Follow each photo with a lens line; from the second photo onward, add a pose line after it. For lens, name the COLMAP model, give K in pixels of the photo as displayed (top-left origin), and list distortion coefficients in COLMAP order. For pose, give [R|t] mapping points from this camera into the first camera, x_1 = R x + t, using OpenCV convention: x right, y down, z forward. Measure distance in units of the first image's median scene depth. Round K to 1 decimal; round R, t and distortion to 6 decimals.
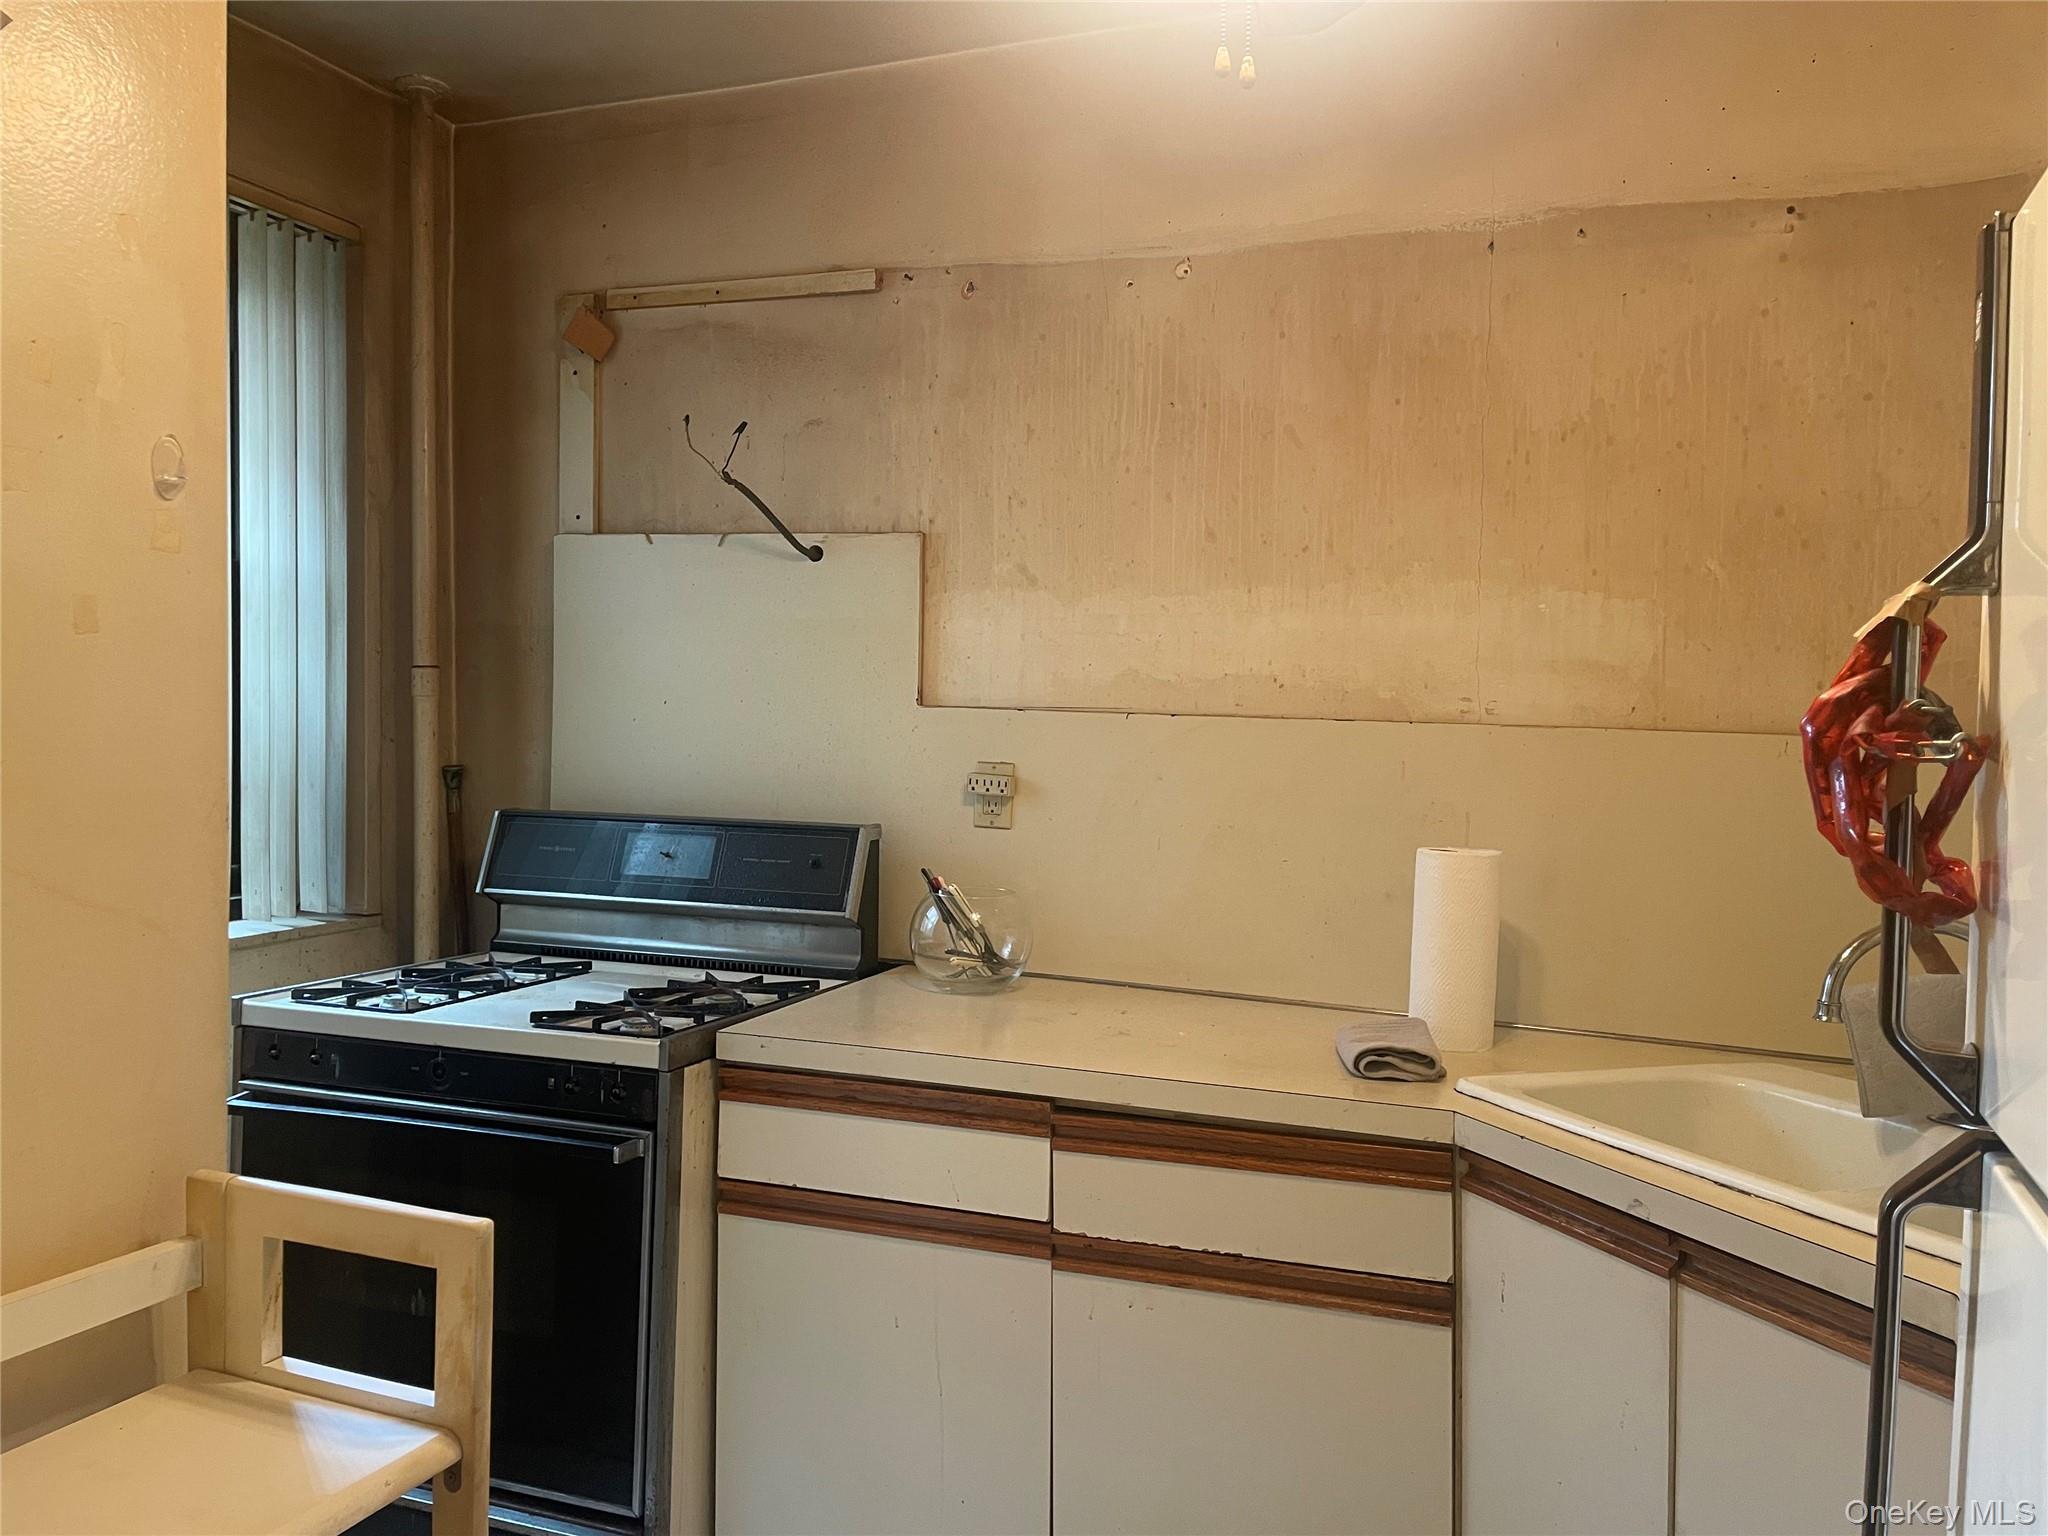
lens RADIAL K [[1583.3, 0, 1039.5], [0, 1583.3, 777.5], [0, 0, 1]] dist [0.088067, -0.001709]
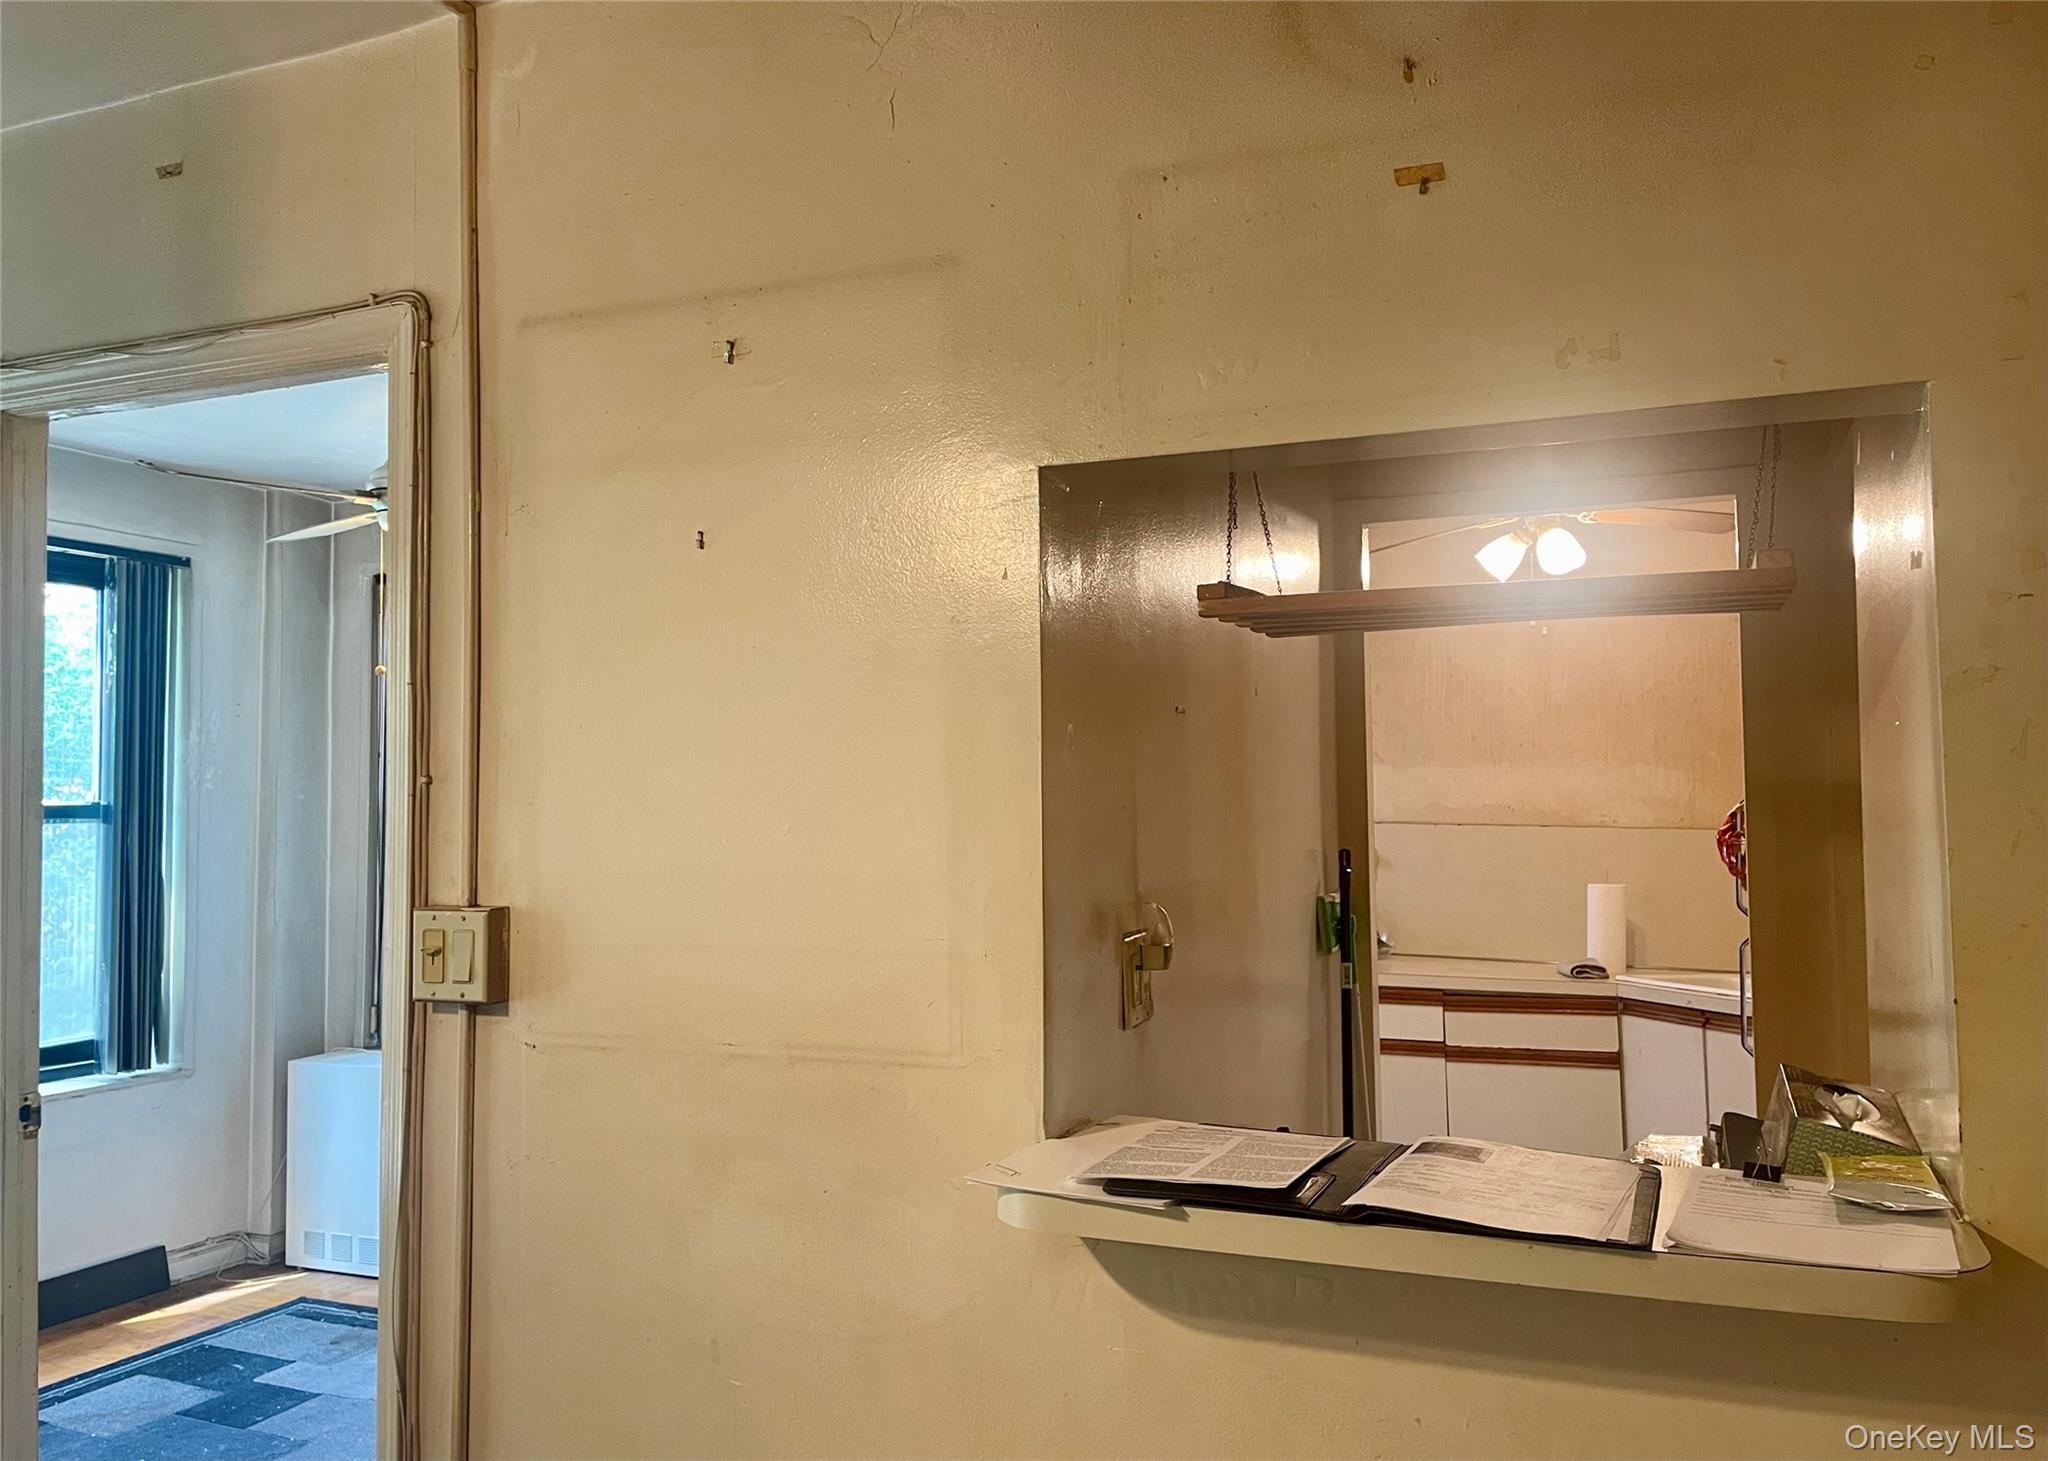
lens RADIAL K [[1636.2, 0, 1013.2], [0, 1636.2, 736.3], [0, 0, 1]] dist [0.037704, -0.005011]
pose [[0.999094, -0.022253, -0.036282, -0.540215], [0.019248, 0.996516, -0.081156, 0.010863], [0.037961, 0.080384, 0.996041, -1.515379]]
